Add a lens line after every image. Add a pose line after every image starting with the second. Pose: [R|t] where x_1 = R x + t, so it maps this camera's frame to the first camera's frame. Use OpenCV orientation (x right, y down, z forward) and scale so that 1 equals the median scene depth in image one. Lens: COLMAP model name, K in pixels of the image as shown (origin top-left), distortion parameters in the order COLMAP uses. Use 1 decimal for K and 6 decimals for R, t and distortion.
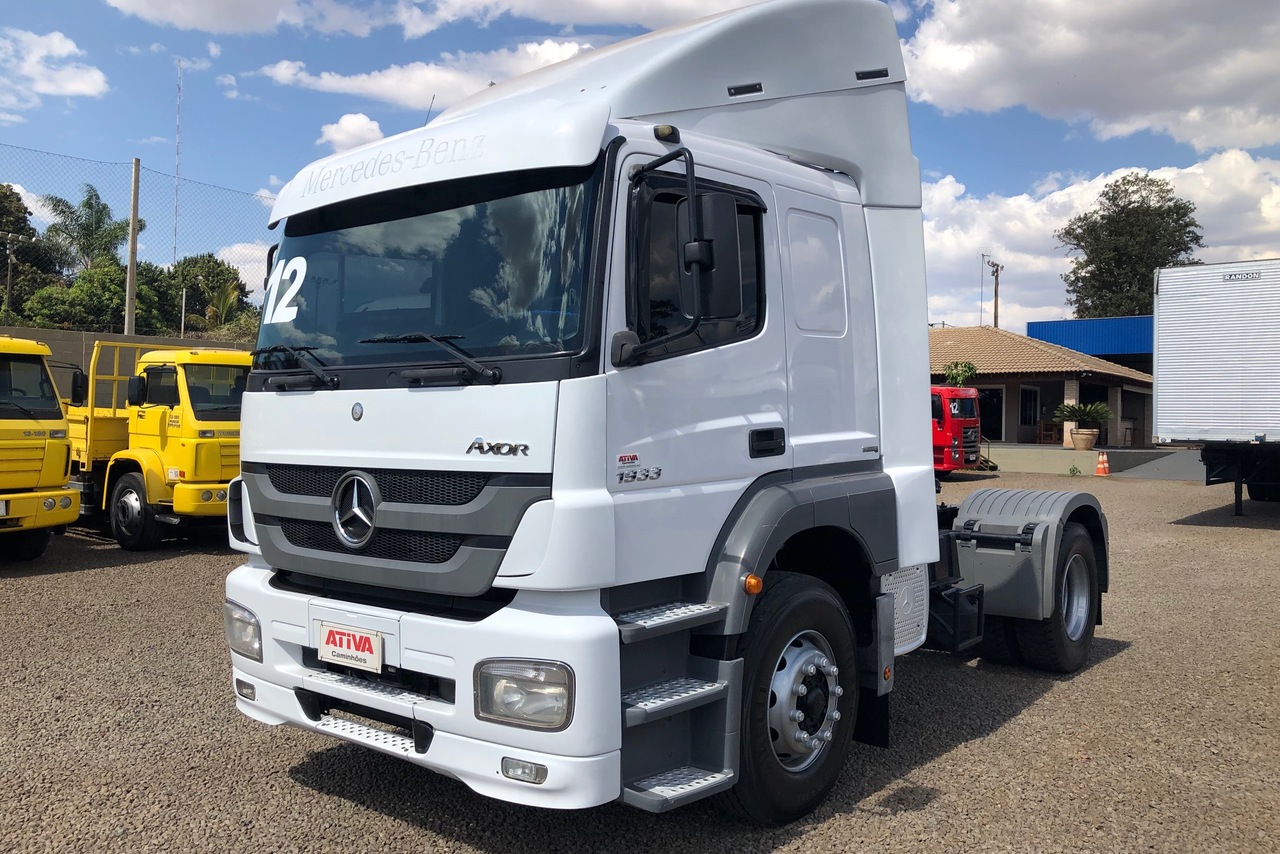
lens RADIAL K [[1049.3, 0, 645.8], [0, 1049.3, 429.0], [0, 0, 1]] dist [0.001872, 0.006613]
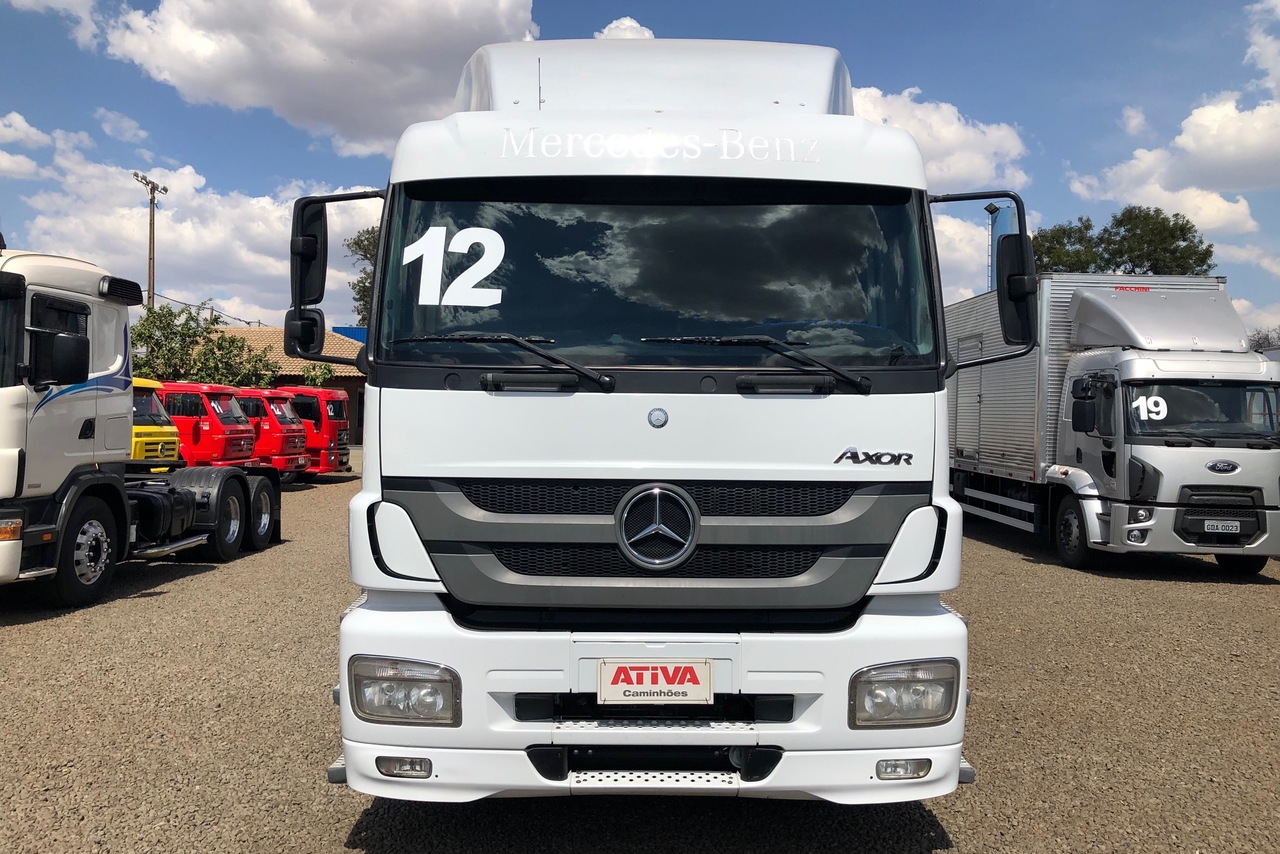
lens RADIAL K [[1049.3, 0, 633.1], [0, 1049.3, 424.9], [0, 0, 1]] dist [0.001872, 0.006613]
pose [[0.775618, 0.010573, 0.631114, -0.879276], [-0.007359, 0.999943, -0.007707, -0.003531], [-0.631160, 0.001334, 0.775651, 0.327899]]
